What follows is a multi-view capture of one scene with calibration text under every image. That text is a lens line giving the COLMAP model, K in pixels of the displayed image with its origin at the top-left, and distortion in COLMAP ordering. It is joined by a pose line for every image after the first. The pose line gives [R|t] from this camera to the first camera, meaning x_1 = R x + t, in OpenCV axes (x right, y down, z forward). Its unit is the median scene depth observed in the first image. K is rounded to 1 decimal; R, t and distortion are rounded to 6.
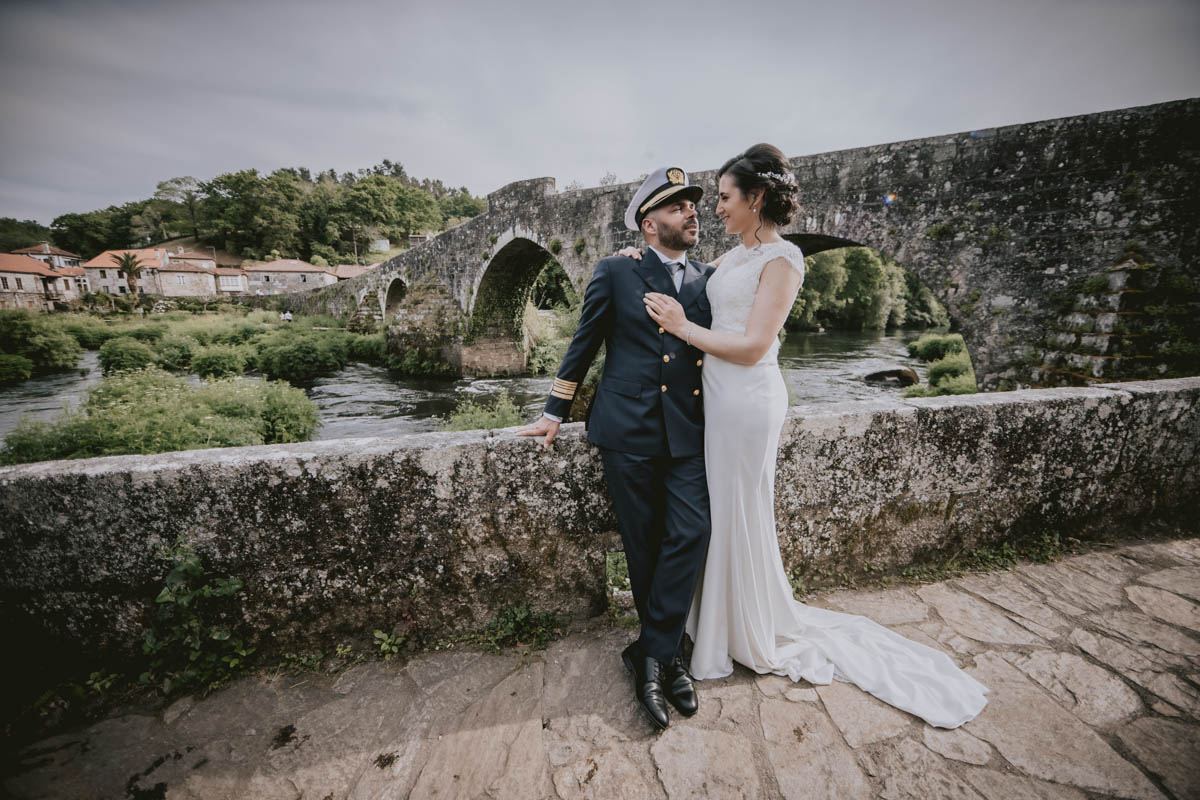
lens RADIAL K [[592.7, 0, 617.3], [0, 592.7, 399.0], [0, 0, 1]] dist [-0.020762, 0.006414]
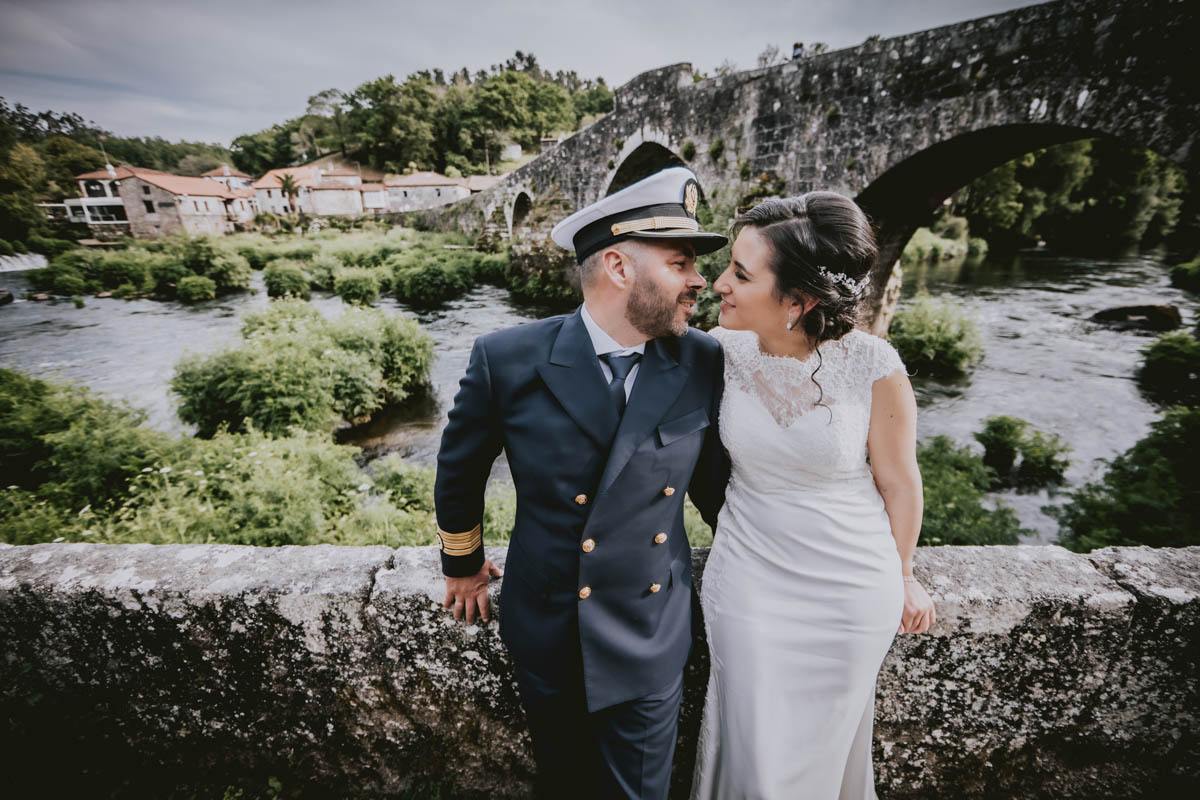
lens RADIAL K [[592.7, 0, 617.3], [0, 592.7, 399.0], [0, 0, 1]] dist [-0.020762, 0.006414]
pose [[0.958339, 0.072485, -0.276283, 0.055740], [-0.019990, 0.981913, 0.188275, -0.066718], [0.284933, -0.174909, 0.942454, 0.115455]]
